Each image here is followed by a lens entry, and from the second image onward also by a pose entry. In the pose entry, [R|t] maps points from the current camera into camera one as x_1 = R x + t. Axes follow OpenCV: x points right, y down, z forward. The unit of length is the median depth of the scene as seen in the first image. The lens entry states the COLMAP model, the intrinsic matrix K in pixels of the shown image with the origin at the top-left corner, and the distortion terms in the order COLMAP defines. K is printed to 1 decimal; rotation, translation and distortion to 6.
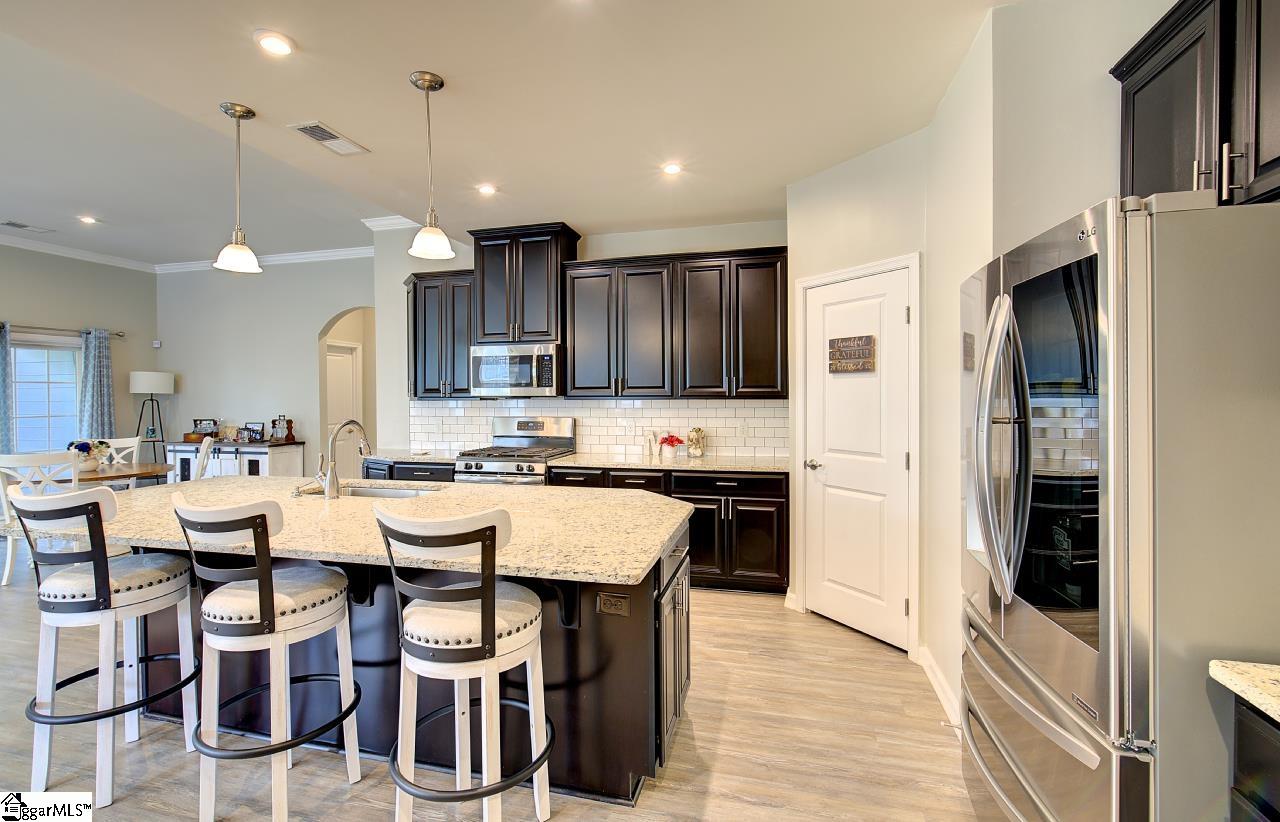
lens RADIAL K [[564.1, 0, 645.1], [0, 564.1, 397.9], [0, 0, 1]] dist [-0.003337, -0.000008]
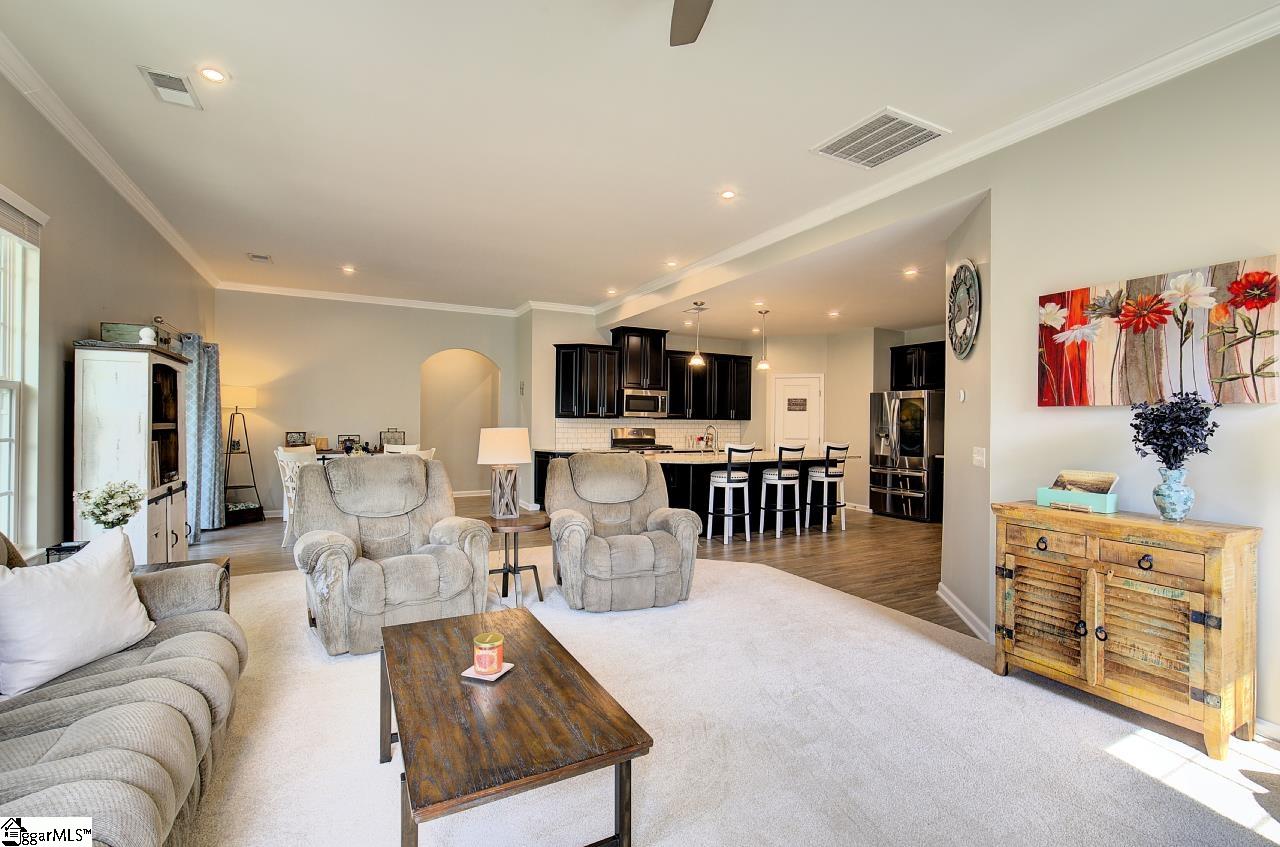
lens RADIAL K [[569.6, 0, 644.0], [0, 569.6, 419.3], [0, 0, 1]] dist [-0.001740, -0.000244]
pose [[0.736944, 0.016690, 0.675748, -1.511173], [-0.011554, 0.999860, -0.012094, 0.028724], [-0.675855, 0.001105, 0.737034, -0.416582]]
